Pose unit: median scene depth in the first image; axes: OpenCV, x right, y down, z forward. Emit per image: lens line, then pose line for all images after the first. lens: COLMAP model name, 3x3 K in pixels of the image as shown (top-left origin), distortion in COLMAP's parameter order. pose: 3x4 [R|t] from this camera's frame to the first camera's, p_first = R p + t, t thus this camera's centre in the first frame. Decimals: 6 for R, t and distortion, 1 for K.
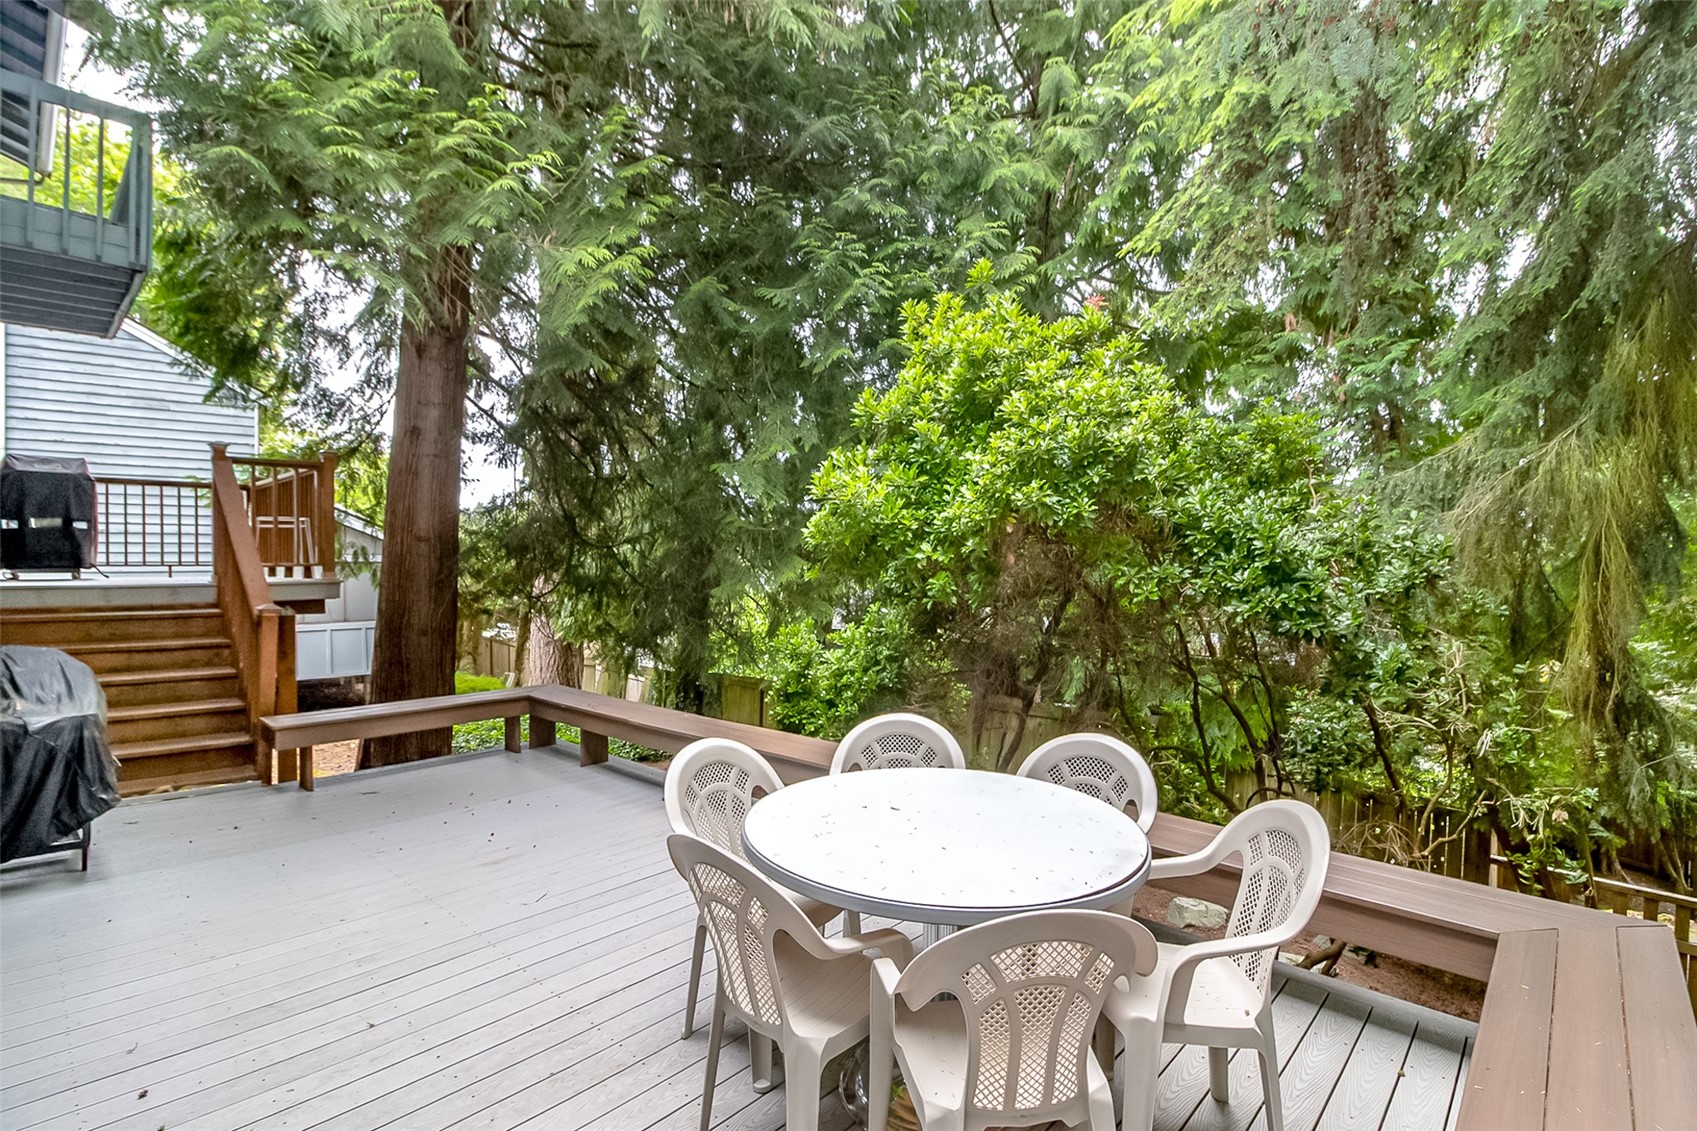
lens RADIAL K [[795.0, 0, 848.5], [0, 795.0, 565.5], [0, 0, 1]] dist [-0.003171, -0.013502]
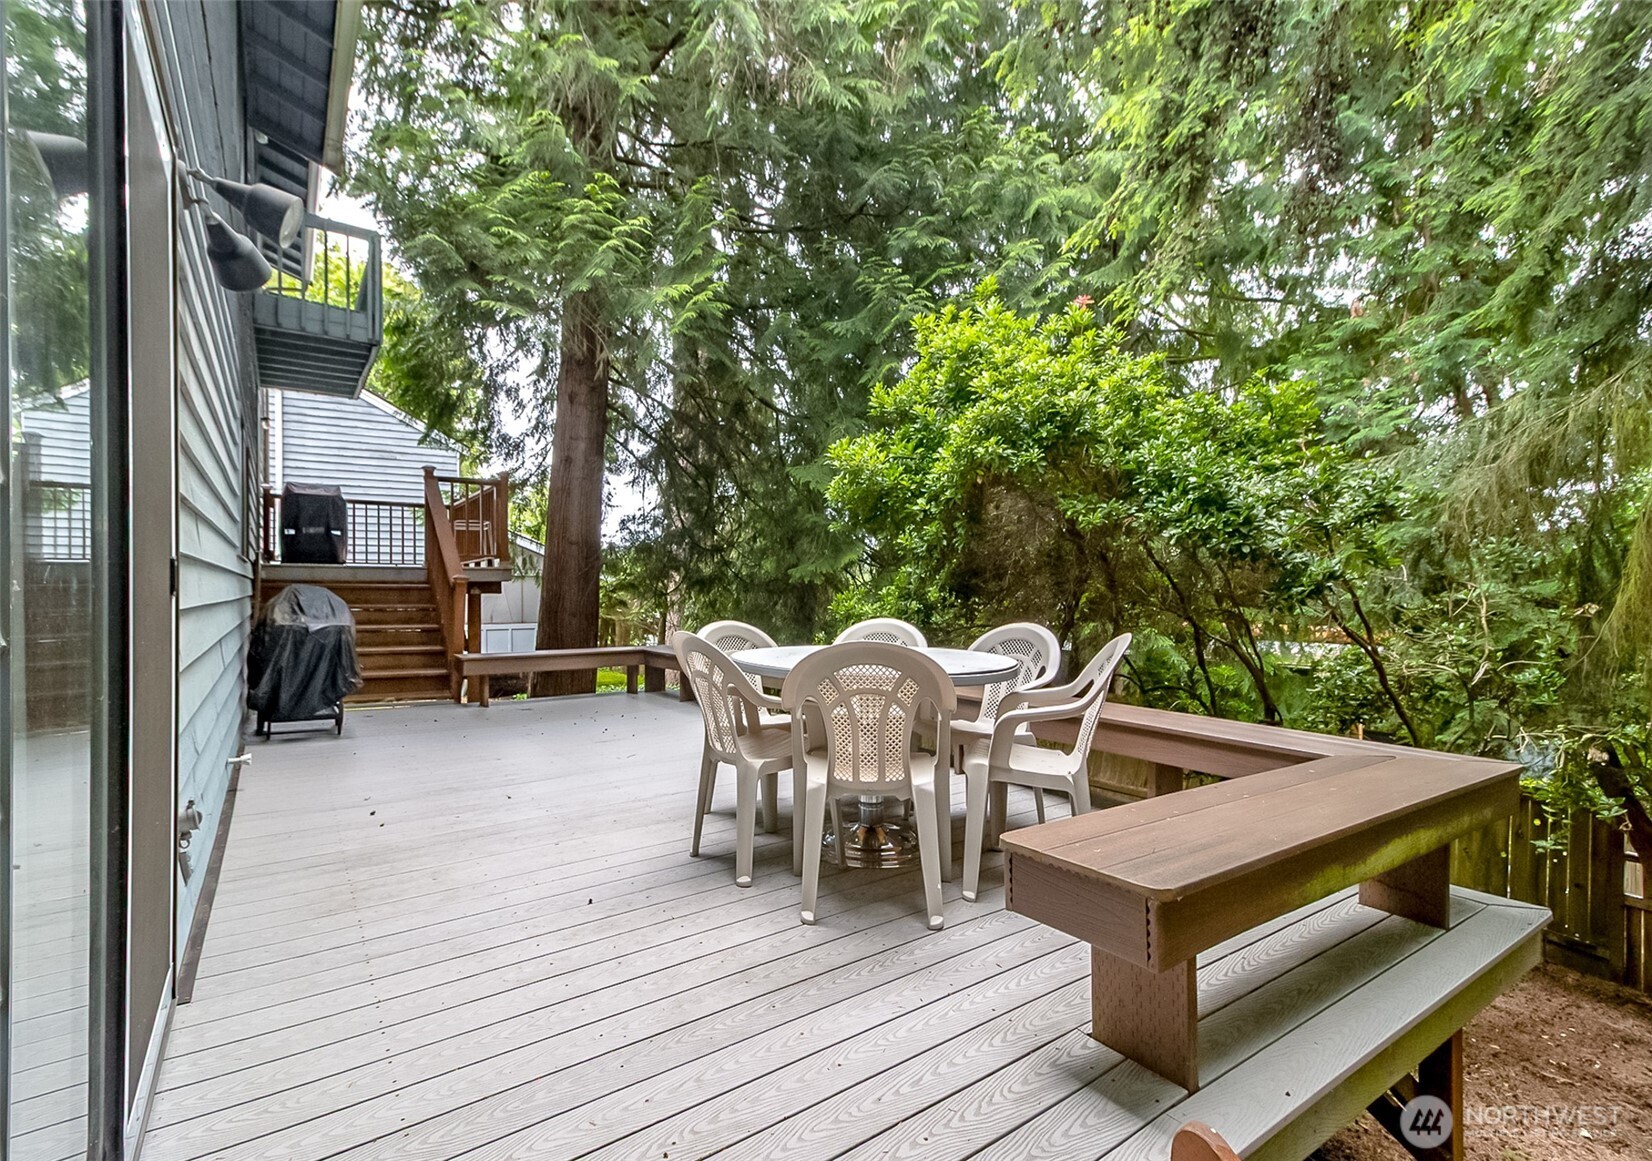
lens RADIAL K [[778.1, 0, 829.3], [0, 778.1, 576.7], [0, 0, 1]] dist [0.017934, -0.000547]
pose [[0.978603, -0.027939, -0.203851, 0.143843], [0.018806, 0.998736, -0.046603, 0.106381], [0.204895, 0.041773, 0.977892, -0.164967]]
